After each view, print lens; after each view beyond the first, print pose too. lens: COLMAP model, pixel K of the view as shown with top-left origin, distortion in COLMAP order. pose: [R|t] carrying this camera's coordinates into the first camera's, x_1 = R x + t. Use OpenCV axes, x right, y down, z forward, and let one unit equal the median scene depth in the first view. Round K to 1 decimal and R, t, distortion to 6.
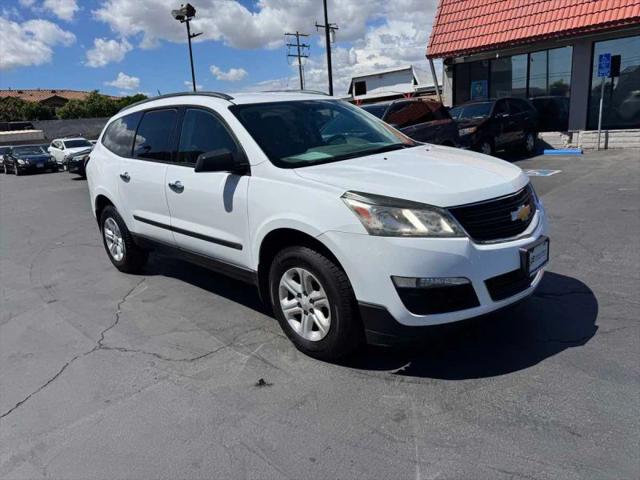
lens RADIAL K [[455.7, 0, 316.1], [0, 455.7, 240.1], [0, 0, 1]] dist [0.020564, -0.019688]
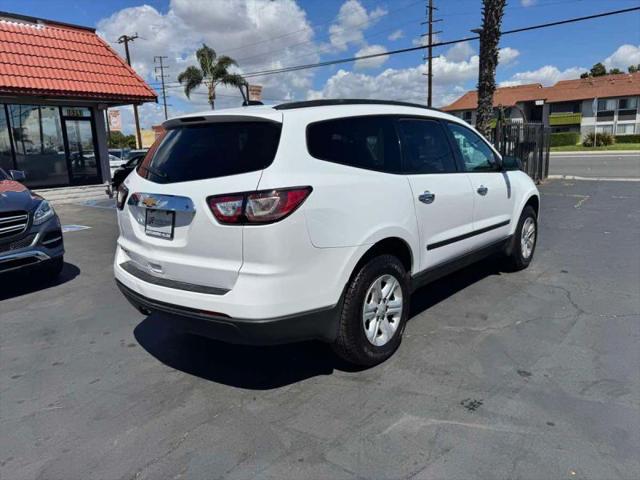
lens RADIAL K [[455.7, 0, 318.9], [0, 455.7, 238.1], [0, 0, 1]] dist [0.020564, -0.019688]
pose [[-0.084394, -0.109842, 0.990360, -1.511710], [0.288318, 0.948698, 0.129790, -0.290151], [-0.953808, 0.296492, -0.048395, 1.593026]]
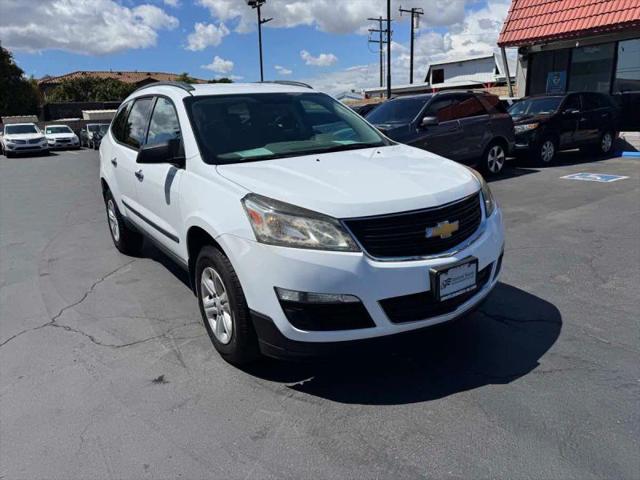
lens RADIAL K [[455.7, 0, 314.5], [0, 455.7, 241.9], [0, 0, 1]] dist [0.020564, -0.019688]
pose [[0.983011, 0.080522, -0.164941, 0.278918], [-0.075405, 0.996464, 0.037059, -0.039010], [0.167342, -0.023992, 0.985607, 0.059144]]
